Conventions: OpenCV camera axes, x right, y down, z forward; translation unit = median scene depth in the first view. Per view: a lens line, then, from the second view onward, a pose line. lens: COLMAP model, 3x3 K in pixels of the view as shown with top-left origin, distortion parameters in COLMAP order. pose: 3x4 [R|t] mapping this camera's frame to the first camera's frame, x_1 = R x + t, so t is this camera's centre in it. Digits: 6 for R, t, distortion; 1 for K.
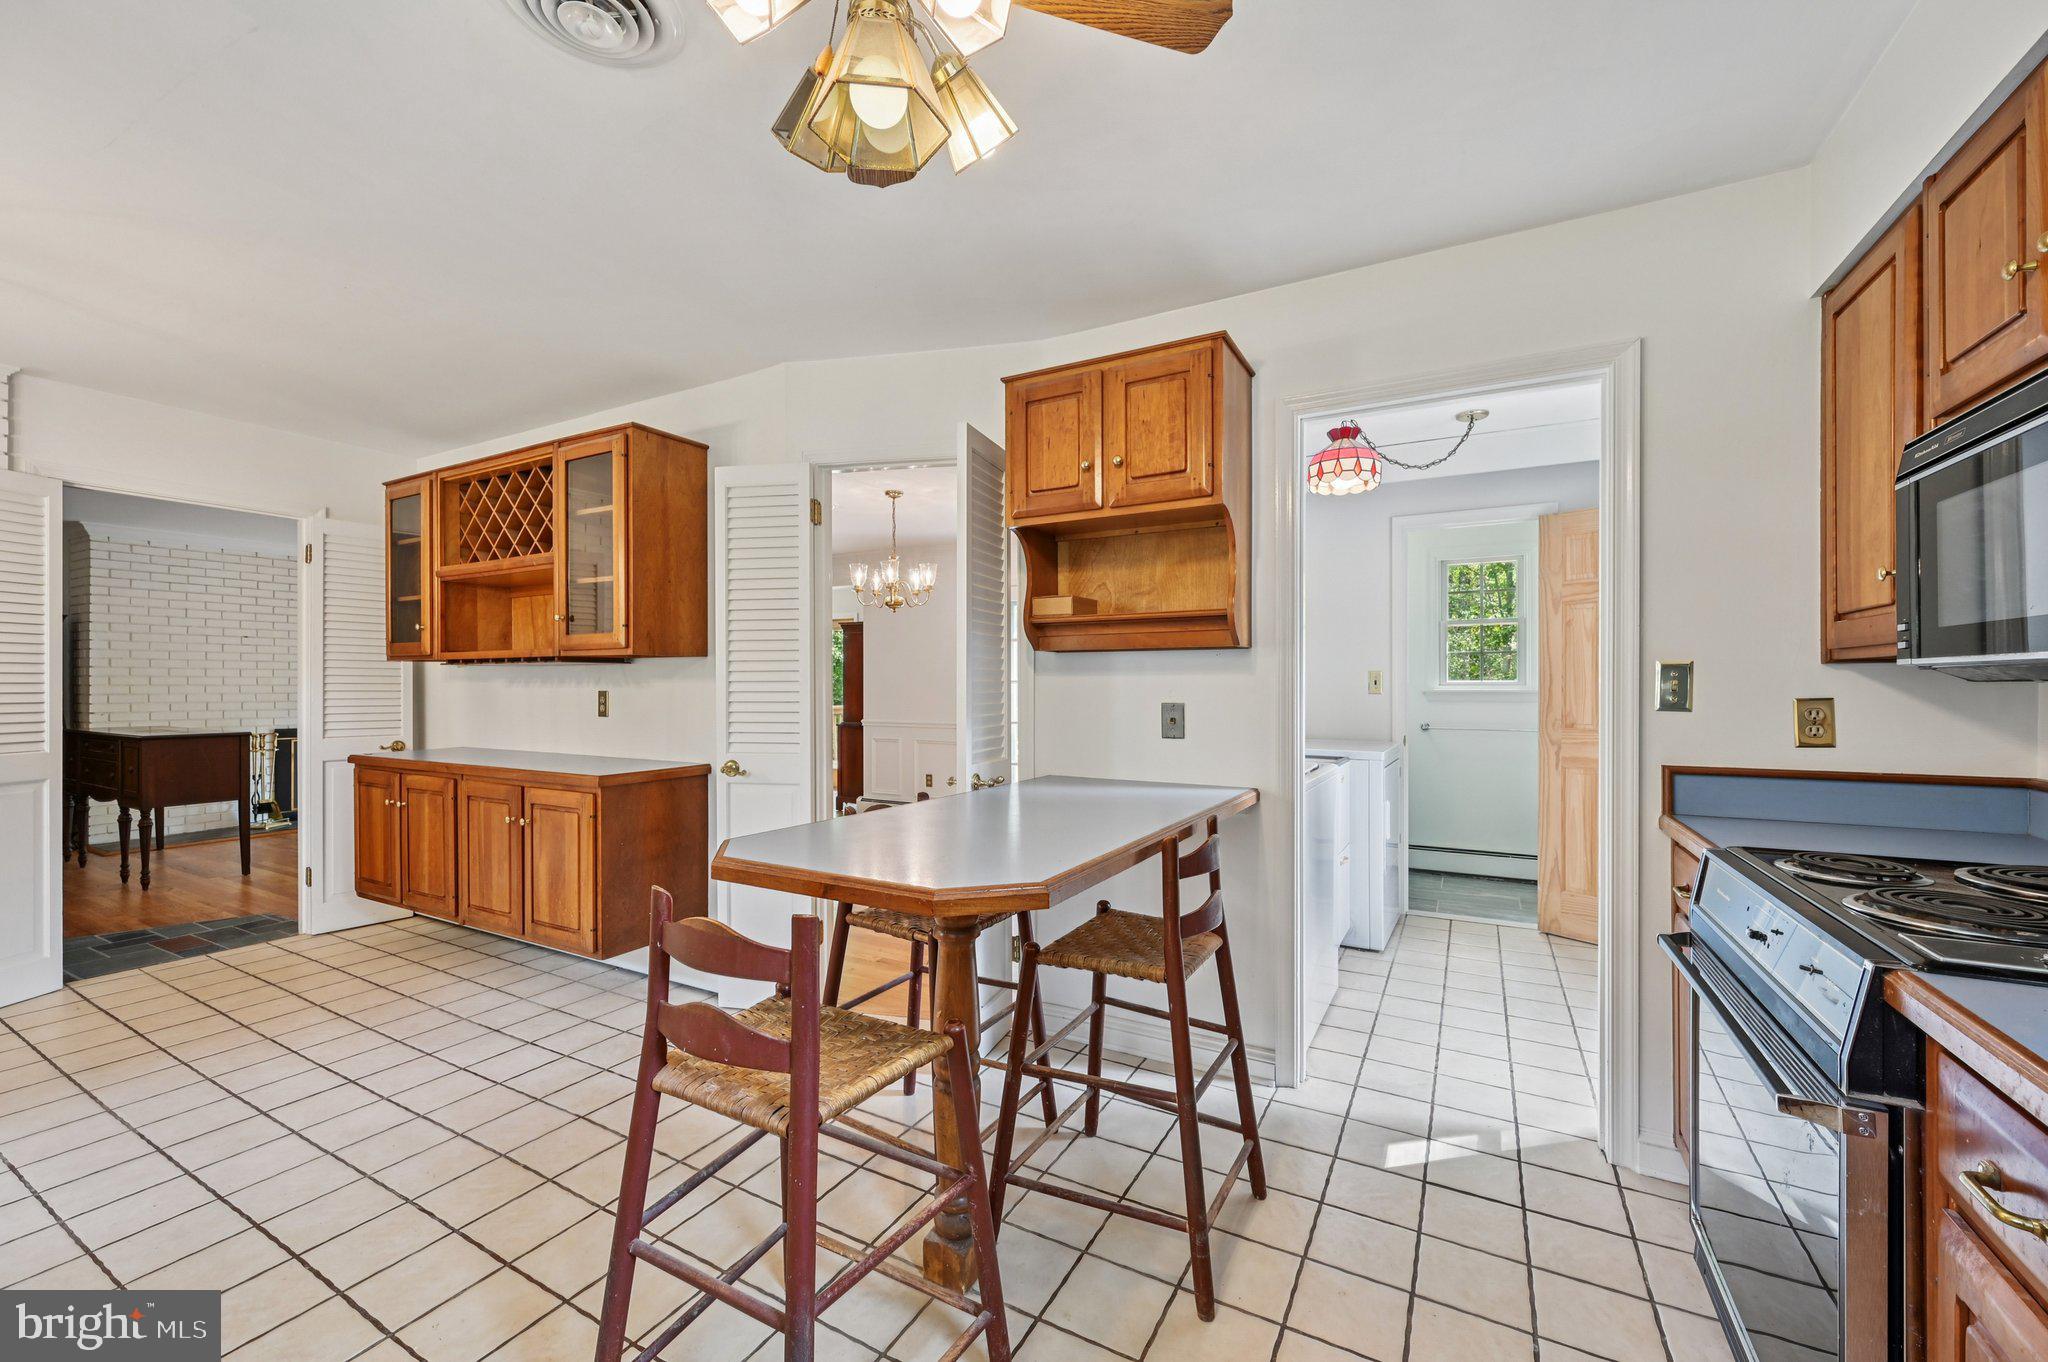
lens RADIAL K [[806.5, 0, 1024.5], [0, 806.5, 684.6], [0, 0, 1]] dist [-0.002403, 0.000127]
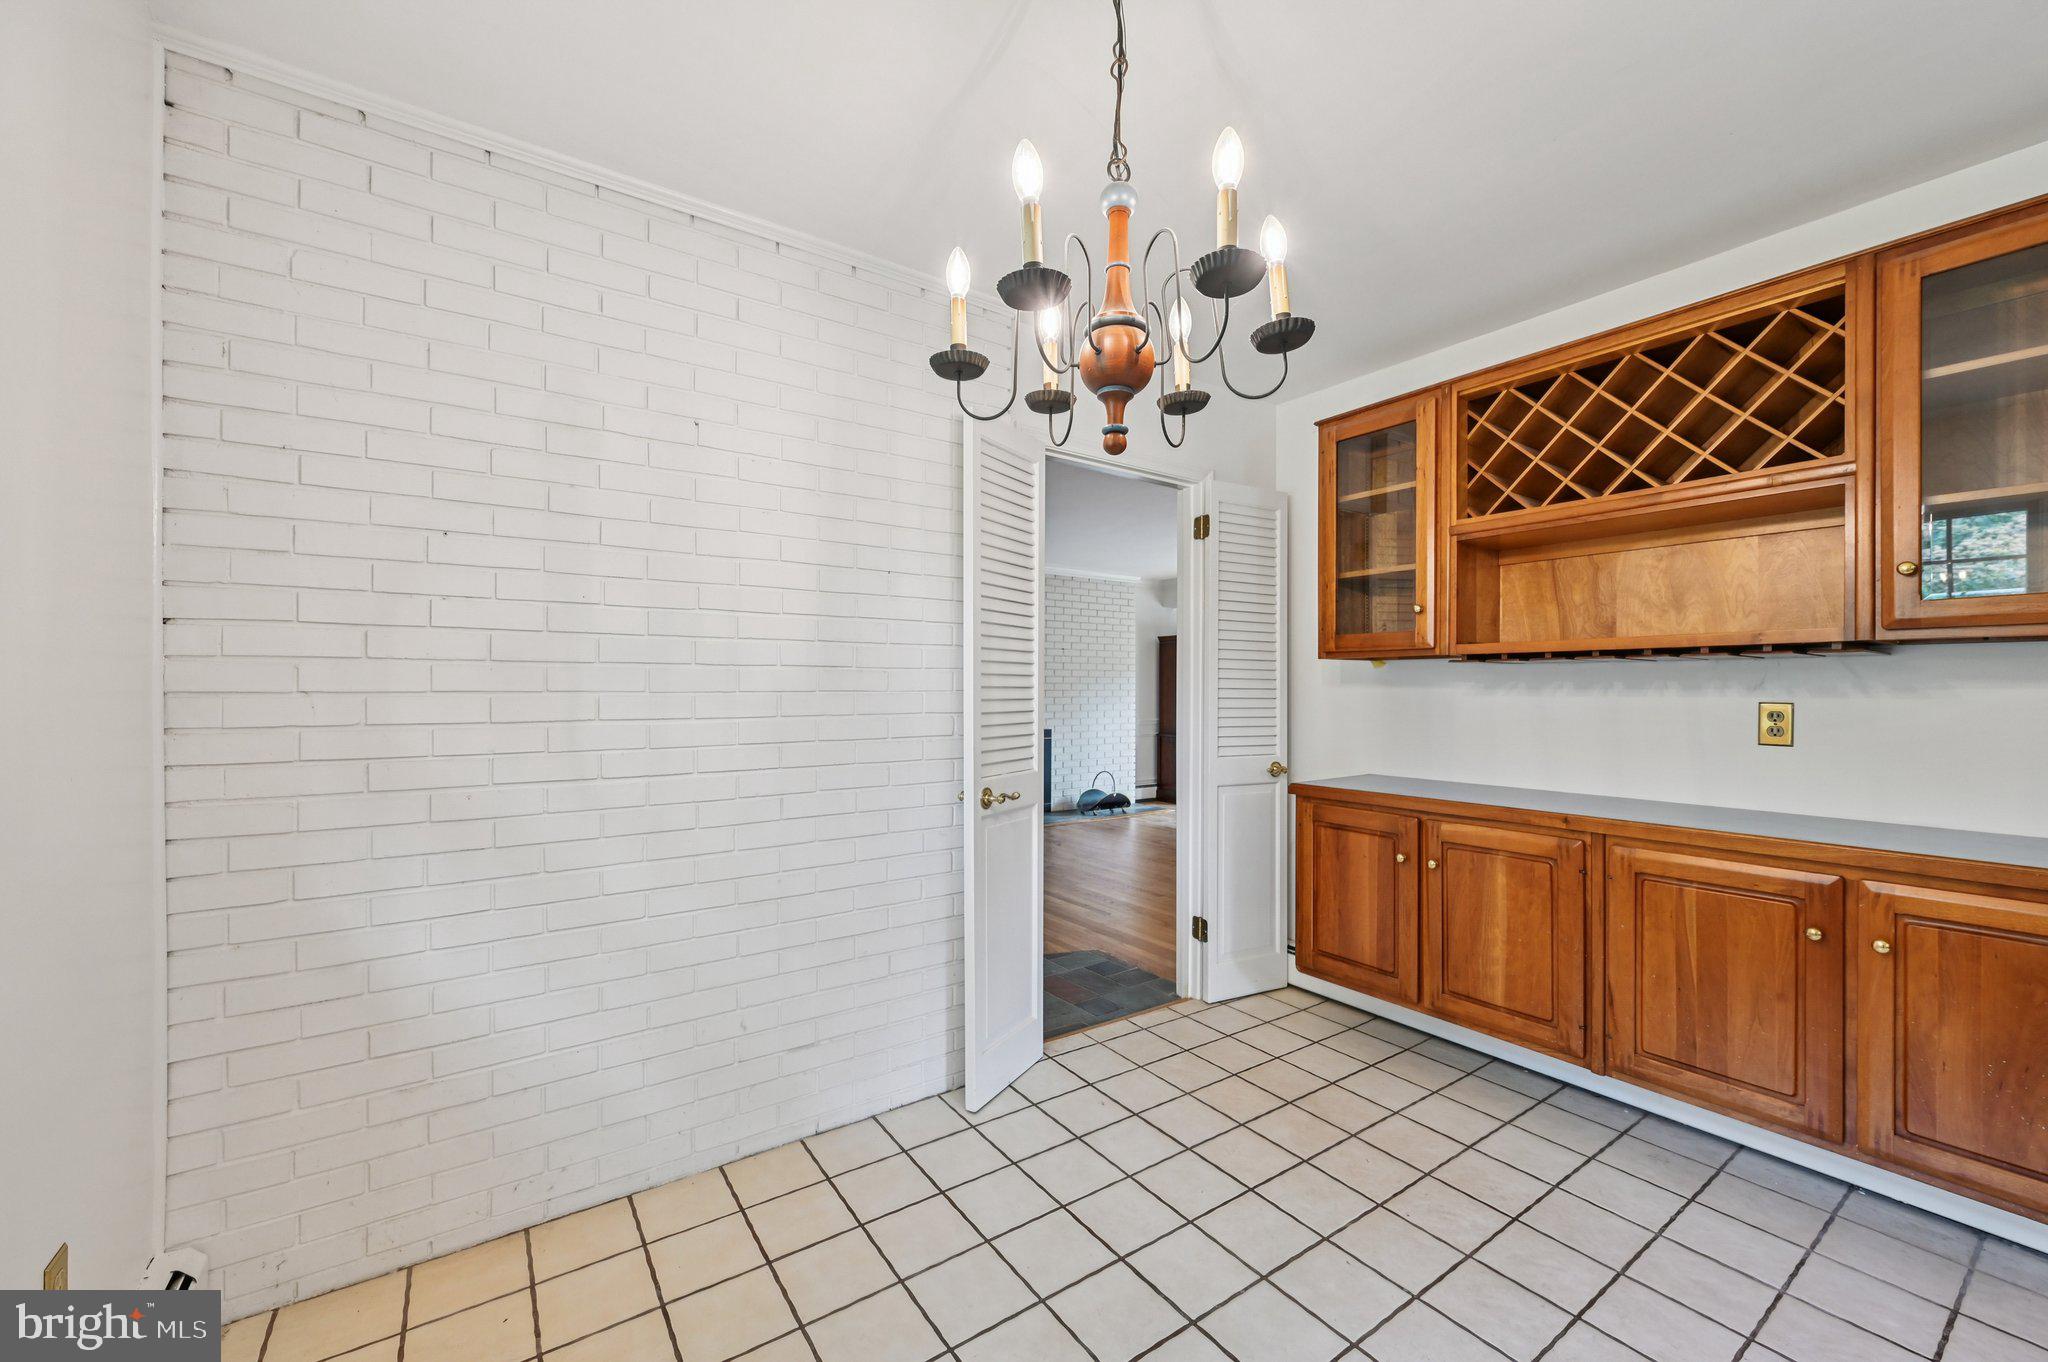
lens RADIAL K [[806.5, 0, 1025.4], [0, 806.5, 689.7], [0, 0, 1]] dist [-0.002403, 0.000127]
pose [[0.895369, 0.003720, -0.445309, -0.746093], [-0.004159, 0.999991, -0.000008, 0.000949], [0.445305, 0.001859, 0.895377, 0.218228]]
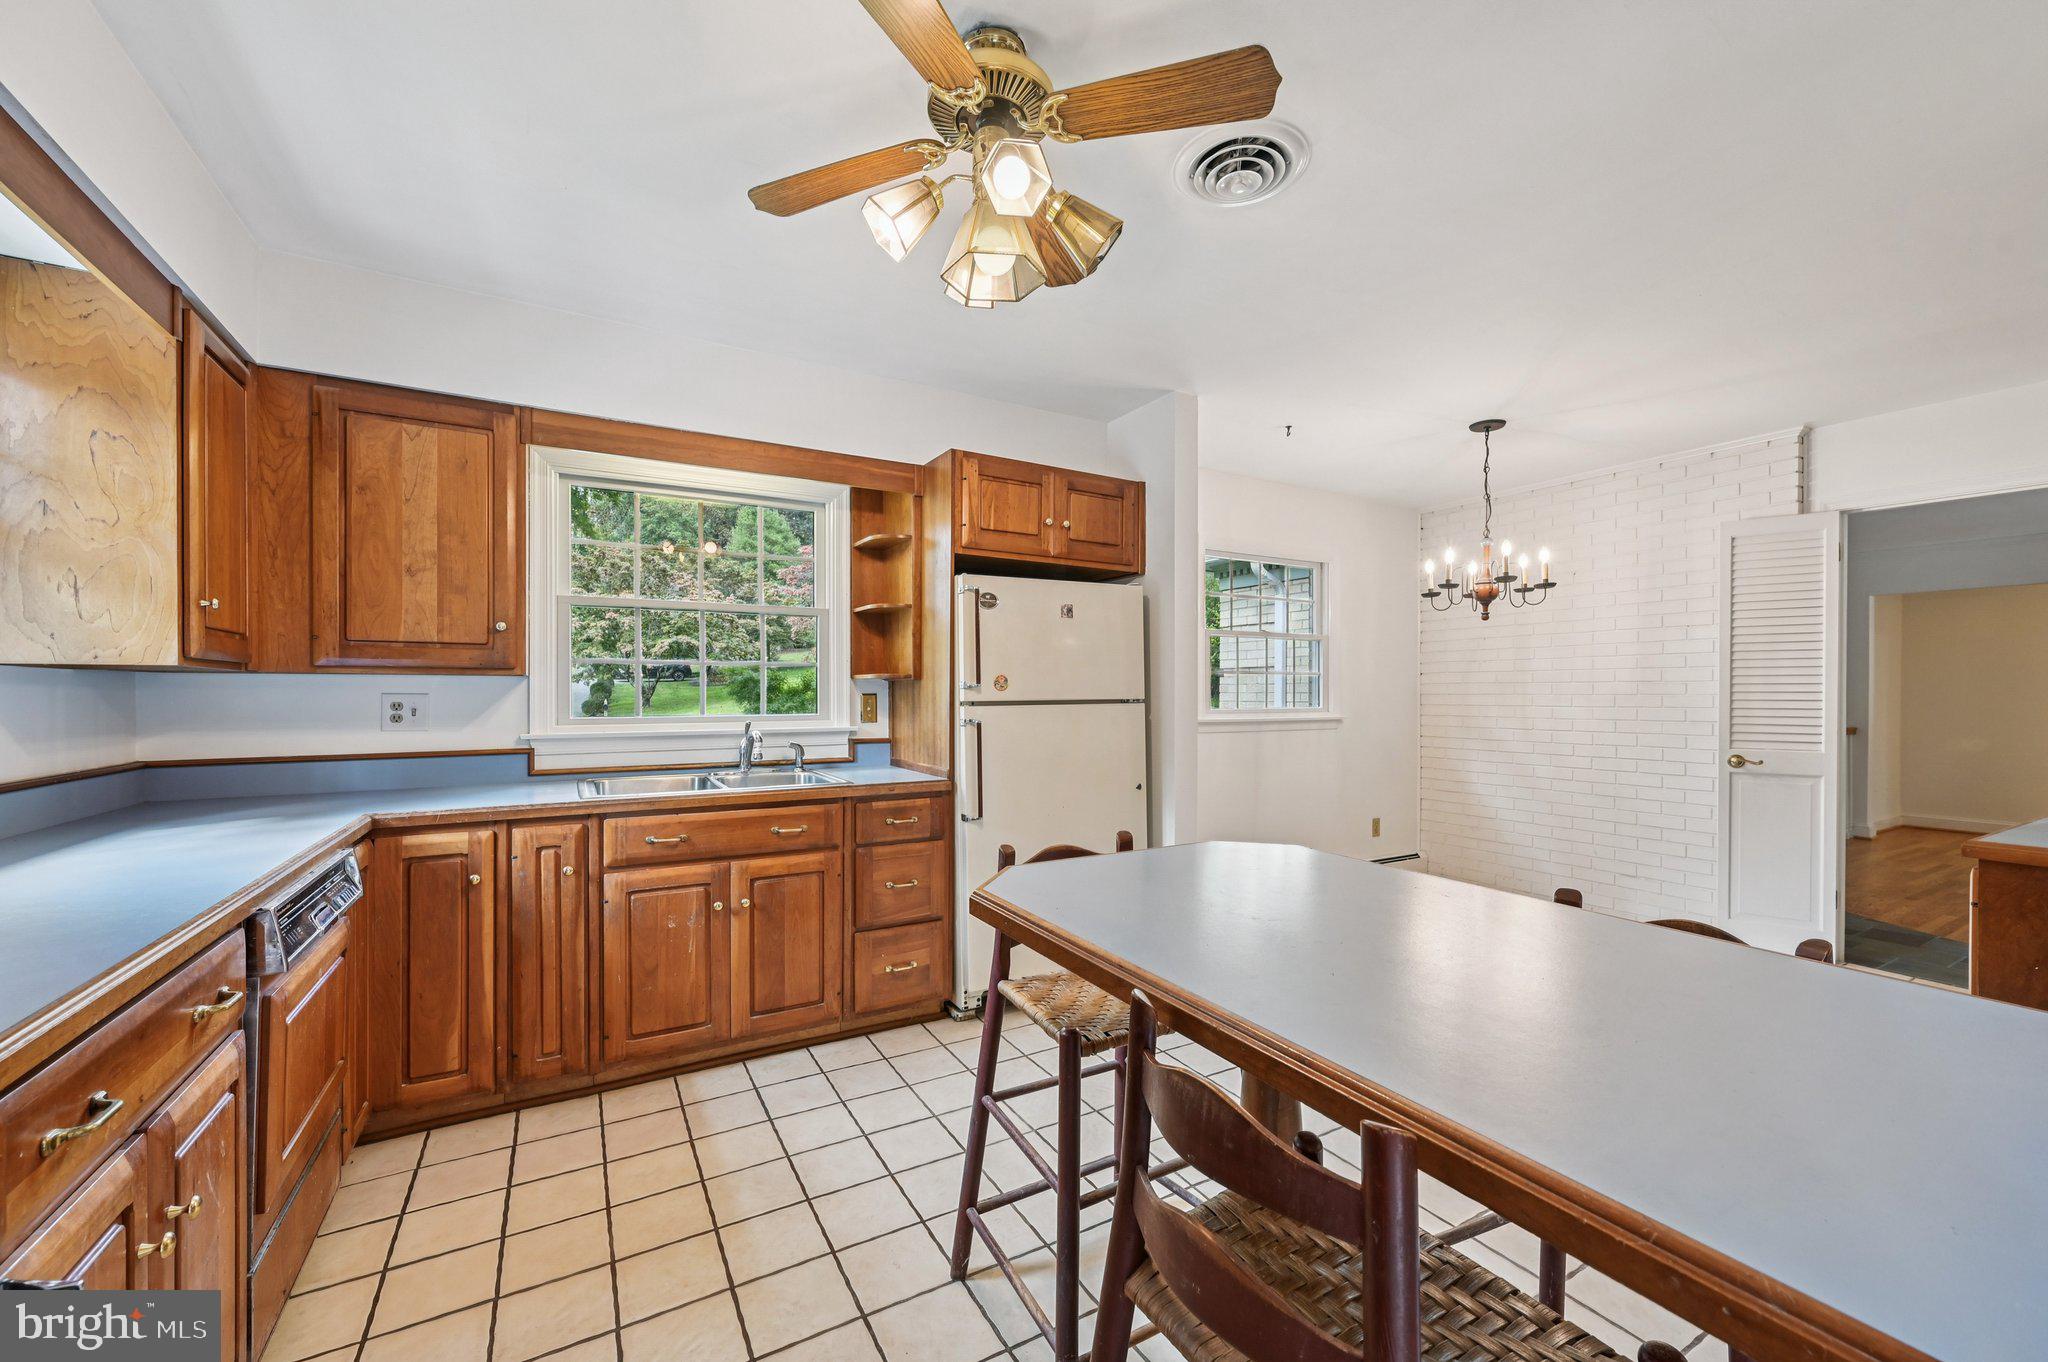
lens RADIAL K [[806.5, 0, 1034.0], [0, 806.5, 692.3], [0, 0, 1]] dist [-0.002403, 0.000127]
pose [[-0.518942, 0.002245, -0.854806, 0.300212], [-0.001815, 0.999991, 0.003728, -0.003246], [0.854807, 0.003486, -0.518934, 0.550135]]
